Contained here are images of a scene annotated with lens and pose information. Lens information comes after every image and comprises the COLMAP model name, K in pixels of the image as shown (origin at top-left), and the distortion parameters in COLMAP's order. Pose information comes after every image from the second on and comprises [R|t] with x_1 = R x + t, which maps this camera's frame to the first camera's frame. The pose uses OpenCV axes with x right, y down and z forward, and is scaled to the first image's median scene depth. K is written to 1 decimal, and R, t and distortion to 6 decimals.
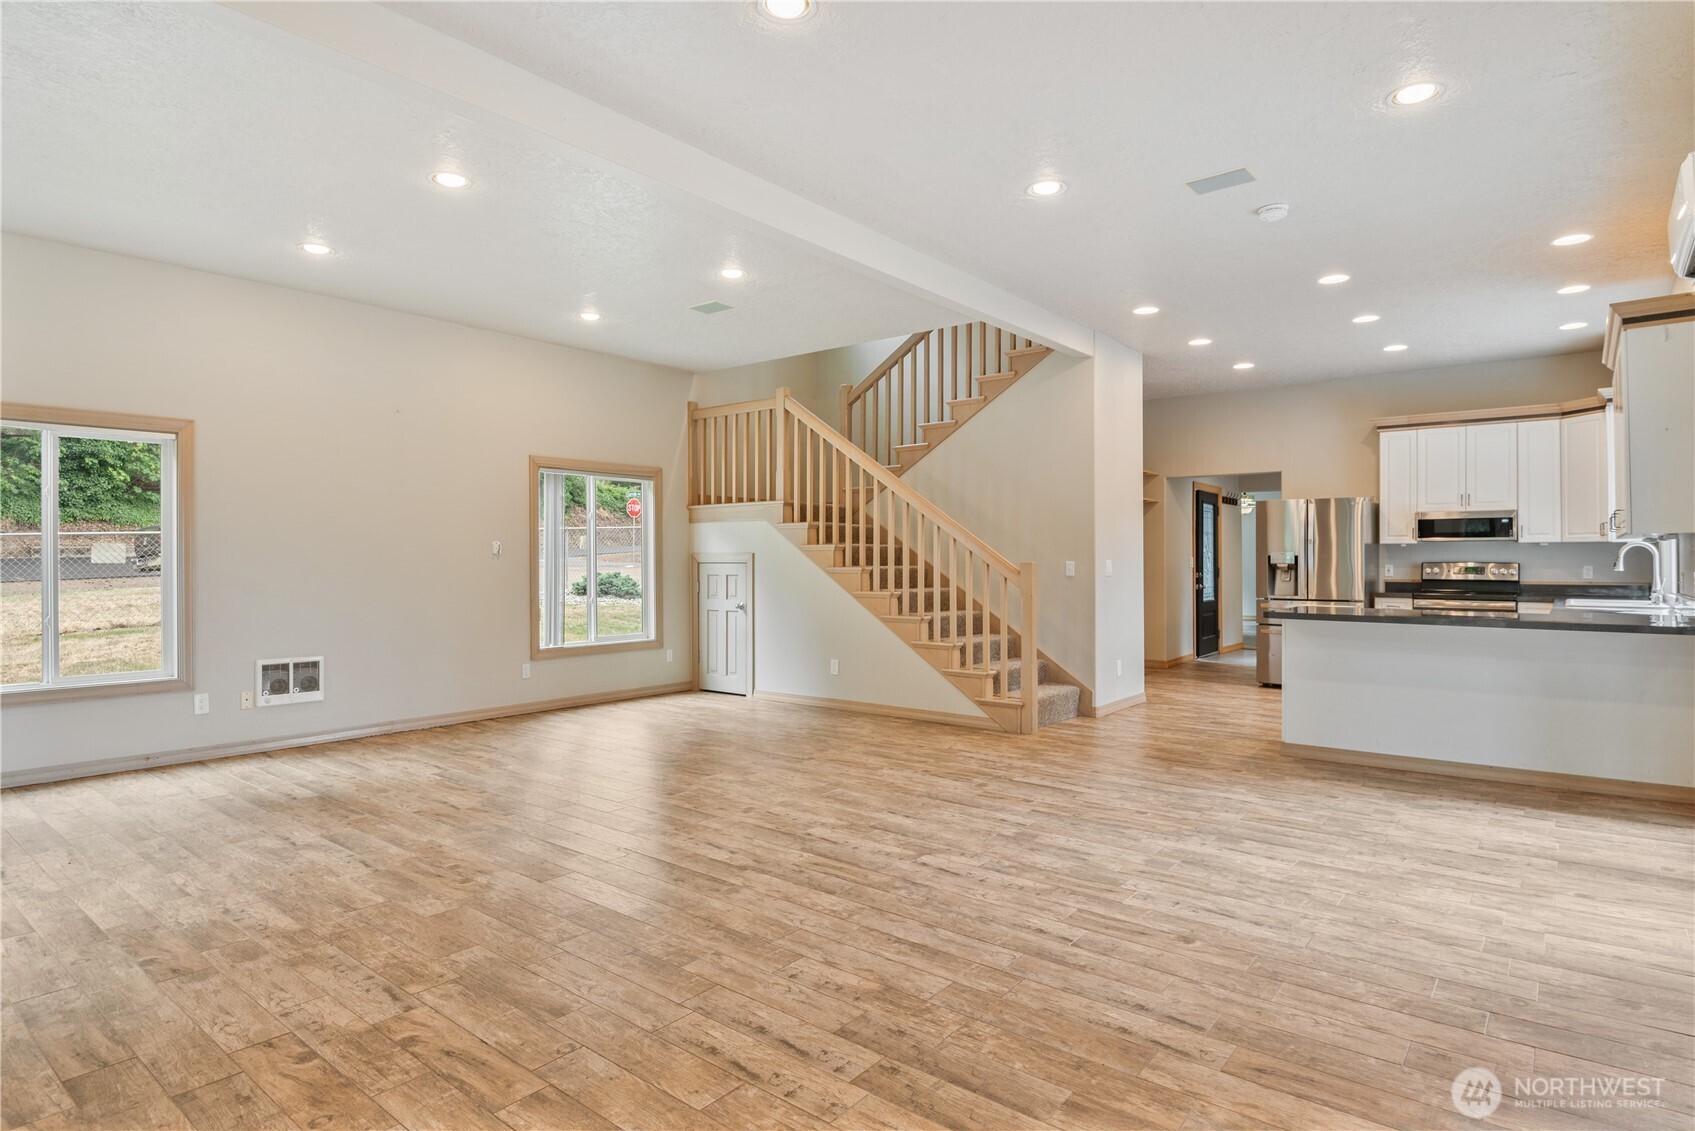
lens RADIAL K [[915.5, 0, 845.3], [0, 915.5, 560.5], [0, 0, 1]] dist [0.000769, 0.000132]
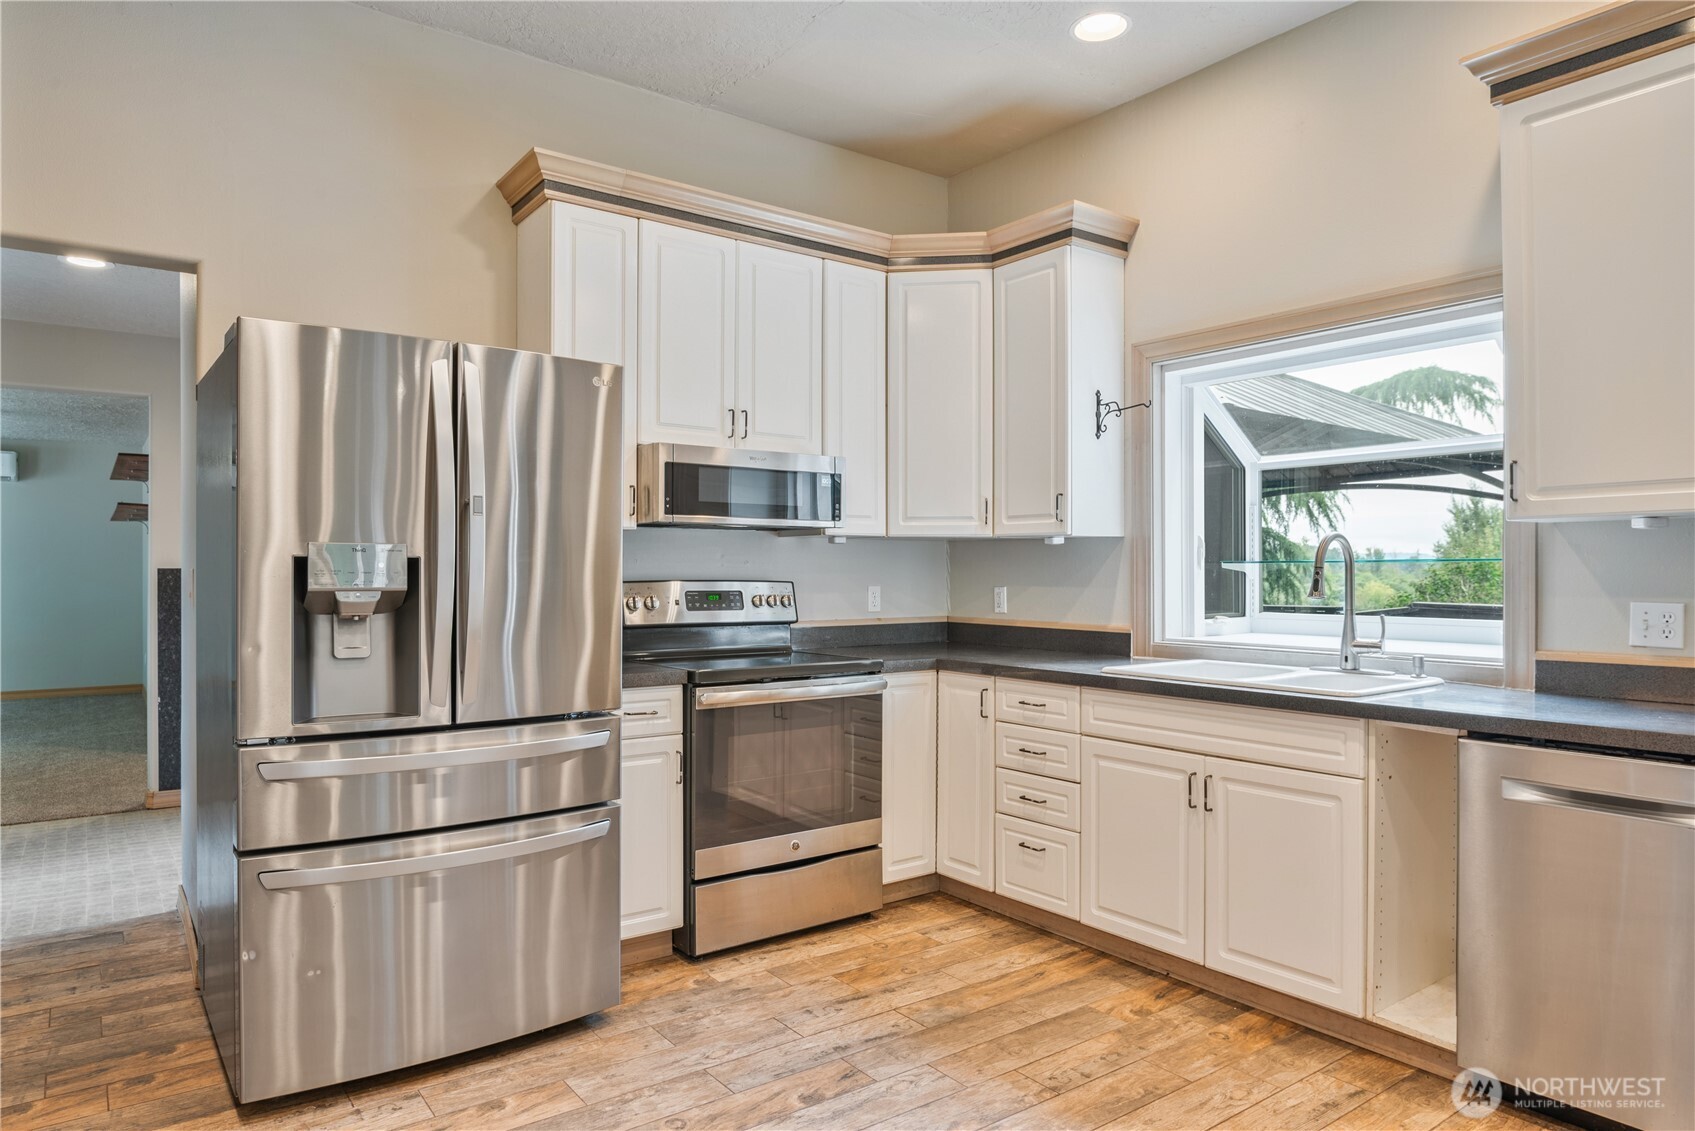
lens RADIAL K [[1059.8, 0, 846.3], [0, 1059.8, 564.5], [0, 0, 1]] dist [0.000759, 0.000041]
pose [[0.261647, 0.005207, 0.965150, 0.240515], [0.000780, 0.999984, -0.005607, -0.002386], [-0.965163, 0.002220, 0.261639, 0.821008]]
